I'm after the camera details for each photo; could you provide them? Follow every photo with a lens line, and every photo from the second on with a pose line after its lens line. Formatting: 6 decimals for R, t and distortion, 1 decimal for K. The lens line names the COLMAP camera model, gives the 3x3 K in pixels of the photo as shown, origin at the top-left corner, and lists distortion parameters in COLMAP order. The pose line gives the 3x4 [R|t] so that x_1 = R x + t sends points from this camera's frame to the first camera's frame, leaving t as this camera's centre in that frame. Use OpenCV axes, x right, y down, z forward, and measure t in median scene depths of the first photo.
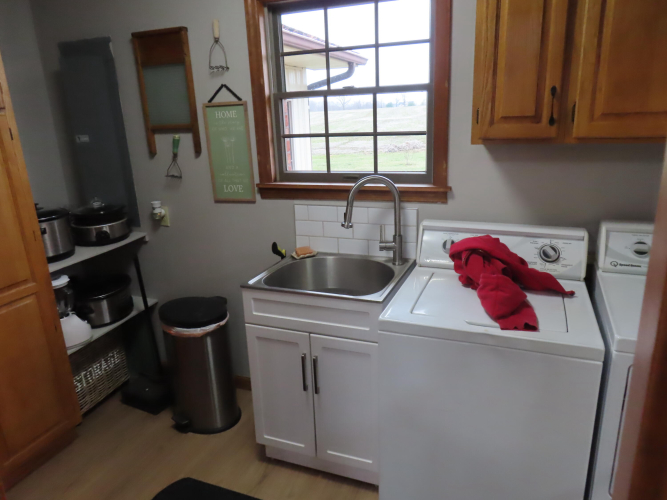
lens RADIAL K [[477.3, 0, 333.2], [0, 477.3, 251.0], [0, 0, 1]] dist [0.001601, 0.016416]
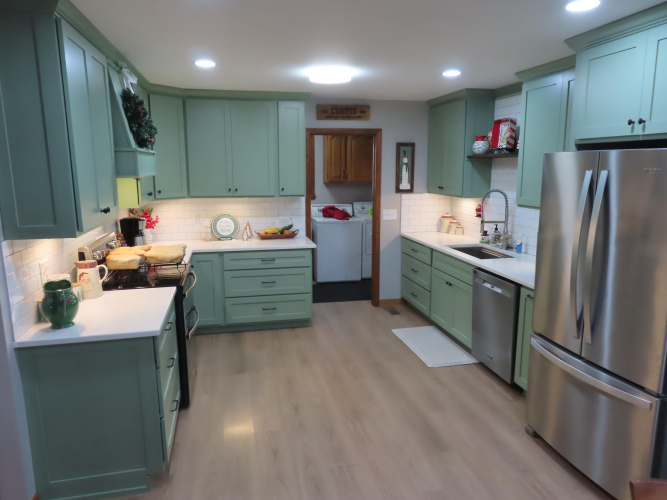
lens RADIAL K [[477.3, 0, 334.0], [0, 477.3, 250.9], [0, 0, 1]] dist [0.001601, 0.016416]
pose [[0.823035, -0.061479, 0.564653, -2.153621], [0.129667, 0.988210, -0.081405, 0.746752], [-0.552992, 0.140216, 0.821304, -2.485589]]
